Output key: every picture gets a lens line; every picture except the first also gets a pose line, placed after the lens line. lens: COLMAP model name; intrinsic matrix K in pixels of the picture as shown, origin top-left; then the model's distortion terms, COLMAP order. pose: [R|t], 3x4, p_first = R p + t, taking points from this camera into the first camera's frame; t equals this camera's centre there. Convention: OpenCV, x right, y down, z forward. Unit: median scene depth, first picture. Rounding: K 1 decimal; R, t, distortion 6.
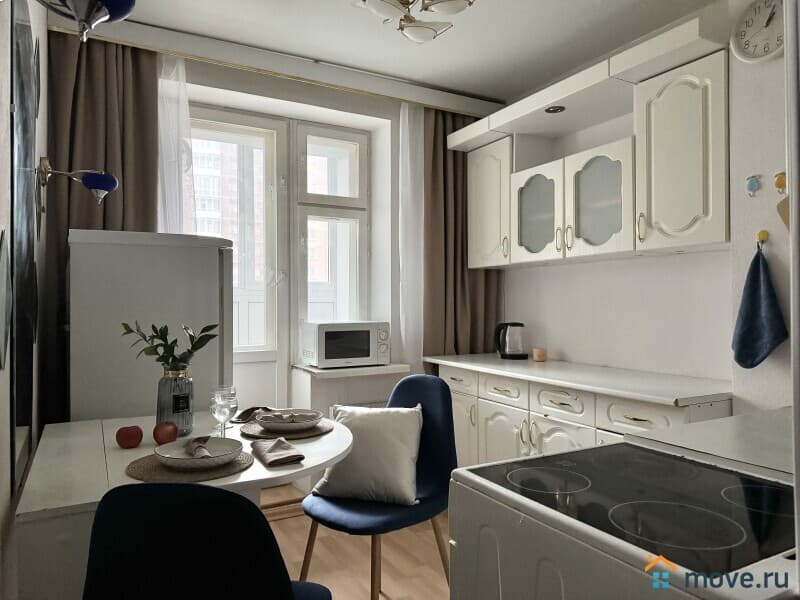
lens RADIAL K [[571.1, 0, 397.5], [0, 571.1, 306.2], [0, 0, 1]] dist [0.099646, -0.196409]
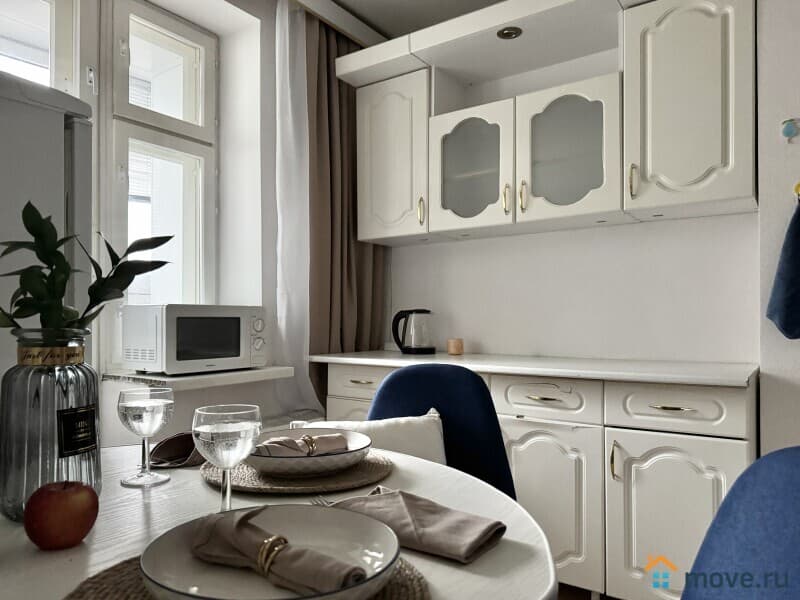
lens RADIAL K [[586.2, 0, 412.4], [0, 586.2, 323.1], [0, 0, 1]] dist [0.083152, -0.128556]
pose [[0.890649, -0.001915, 0.454688, -0.209321], [0.002396, 0.999997, -0.000483, 0.056639], [-0.454686, 0.001520, 0.890650, 0.320620]]
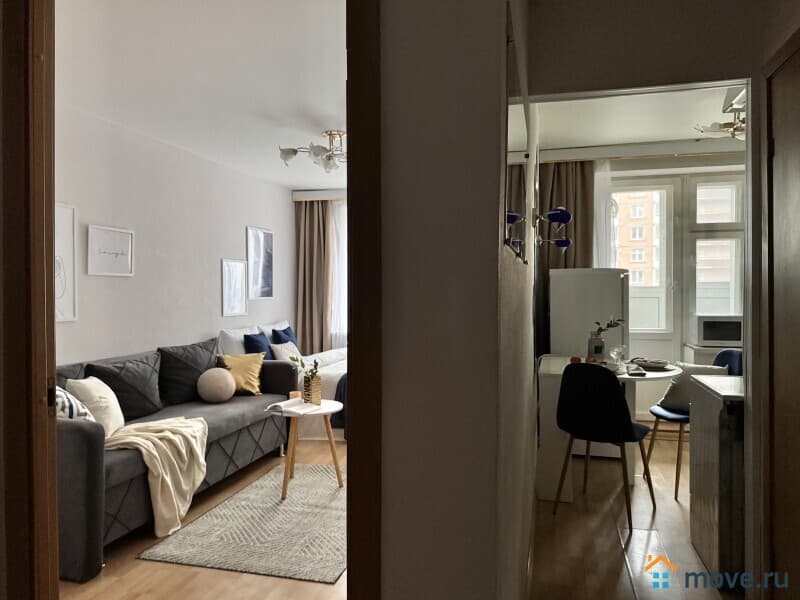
lens RADIAL K [[571.1, 0, 397.5], [0, 571.1, 306.2], [0, 0, 1]] dist [0.099646, -0.196409]
pose [[0.736840, 0.013578, -0.675930, 0.314803], [0.001678, 0.999758, 0.021913, -0.029468], [0.676065, -0.017281, 0.736640, -0.655770]]
